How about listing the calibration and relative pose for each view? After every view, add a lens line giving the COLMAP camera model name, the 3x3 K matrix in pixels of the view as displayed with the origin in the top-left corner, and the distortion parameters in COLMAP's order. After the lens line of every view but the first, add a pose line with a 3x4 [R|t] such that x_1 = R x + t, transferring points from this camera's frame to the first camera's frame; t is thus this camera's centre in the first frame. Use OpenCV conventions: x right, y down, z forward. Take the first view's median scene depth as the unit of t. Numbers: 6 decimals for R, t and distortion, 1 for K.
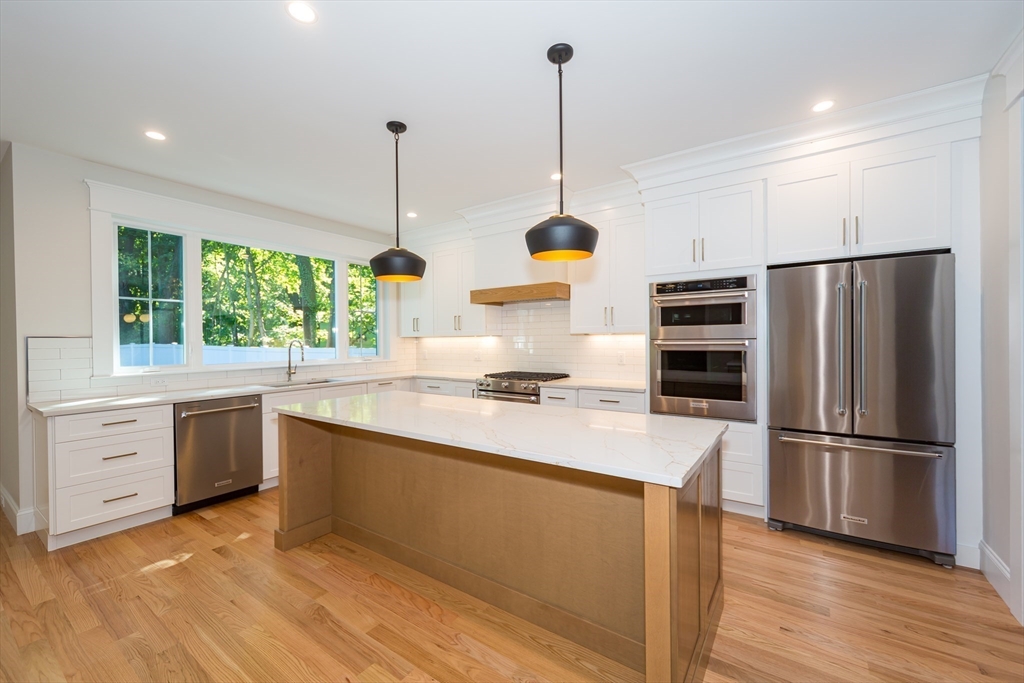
lens RADIAL K [[425.1, 0, 510.1], [0, 425.1, 345.5], [0, 0, 1]] dist [-0.001242, -0.000067]
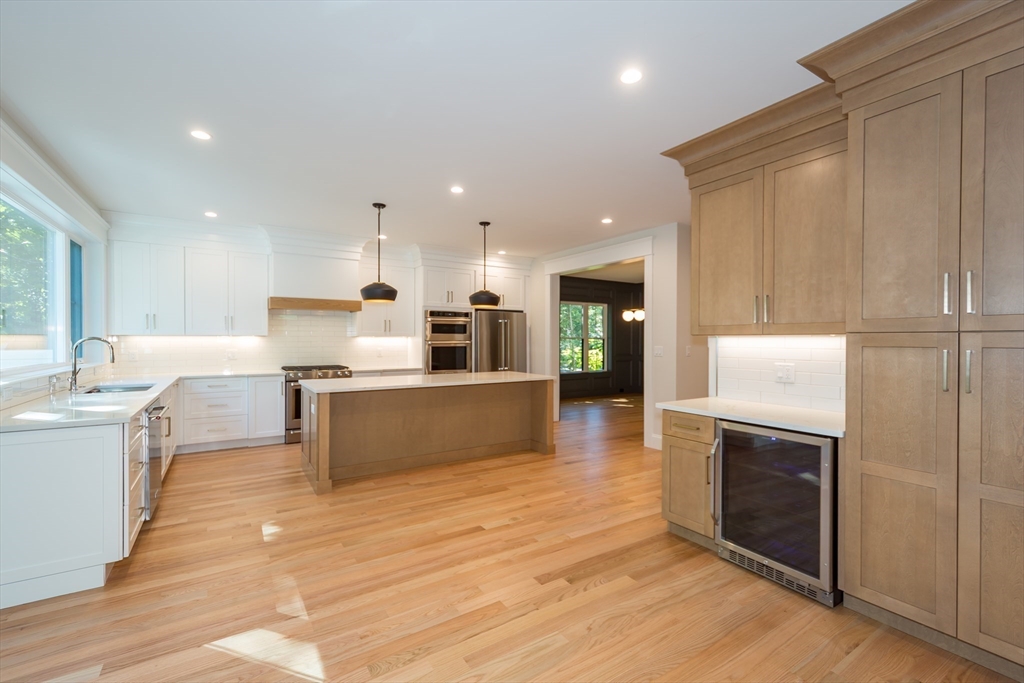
lens RADIAL K [[445.7, 0, 510.4], [0, 445.7, 341.6], [0, 0, 1]] dist [-0.000302, -0.000014]
pose [[0.381937, 0.004390, 0.924178, -1.371800], [0.004524, 0.999968, -0.006620, 0.004597], [-0.924177, 0.006709, 0.381905, -0.076249]]
